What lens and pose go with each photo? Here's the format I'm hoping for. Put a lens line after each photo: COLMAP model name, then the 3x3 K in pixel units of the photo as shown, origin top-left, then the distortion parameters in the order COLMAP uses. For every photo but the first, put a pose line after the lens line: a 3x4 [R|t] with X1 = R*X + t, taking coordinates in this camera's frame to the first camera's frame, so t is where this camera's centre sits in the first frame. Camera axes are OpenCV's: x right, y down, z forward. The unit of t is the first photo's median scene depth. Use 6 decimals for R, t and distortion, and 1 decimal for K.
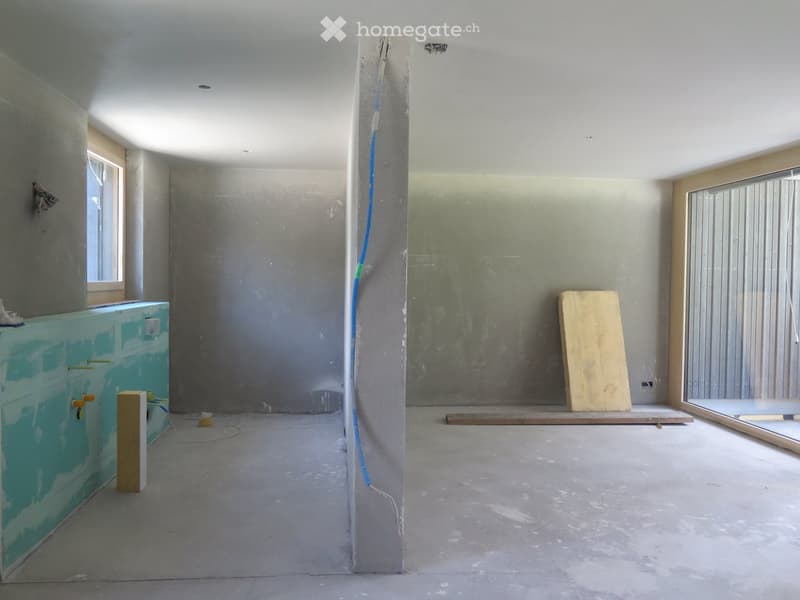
lens RADIAL K [[661.3, 0, 400.0], [0, 661.3, 300.0], [0, 0, 1]] dist [-0.028388, 0.003885]
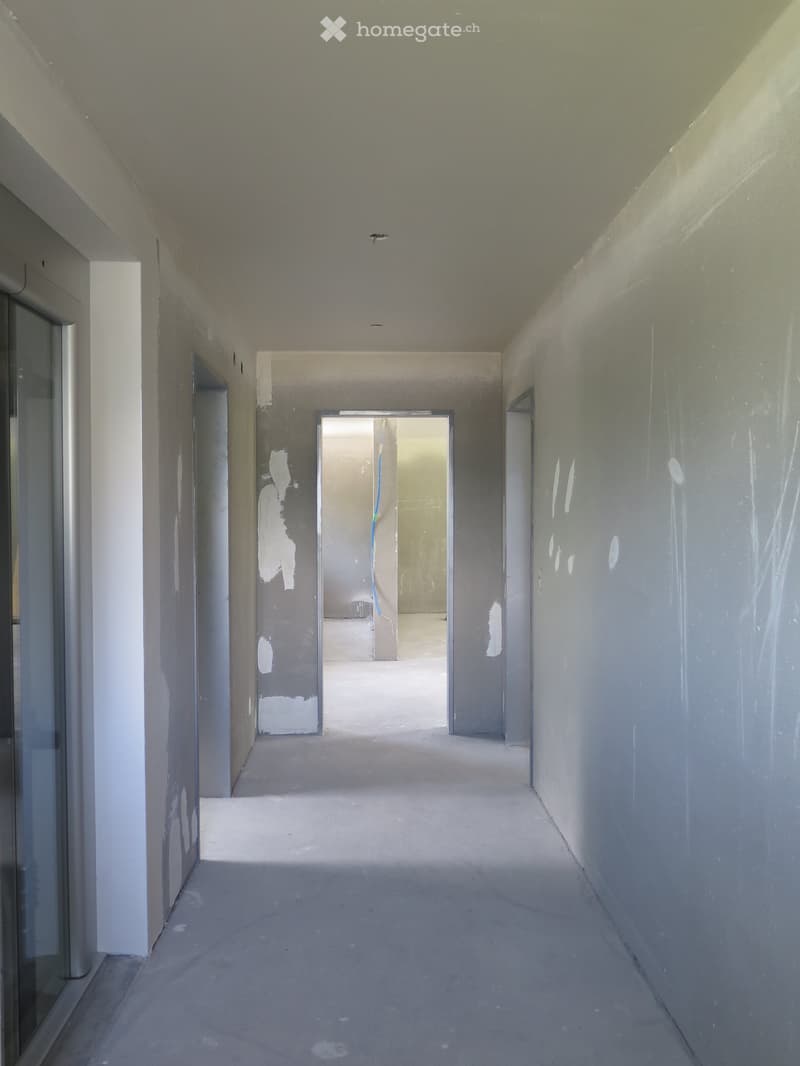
lens RADIAL K [[881.2, 0, 400.0], [0, 881.2, 533.0], [0, 0, 1]] dist [-0.028388, 0.003885]
pose [[0.997798, -0.014296, -0.064771, 0.201561], [0.013709, 0.999861, -0.009501, 0.035693], [0.064898, 0.008593, 0.997855, -1.823389]]
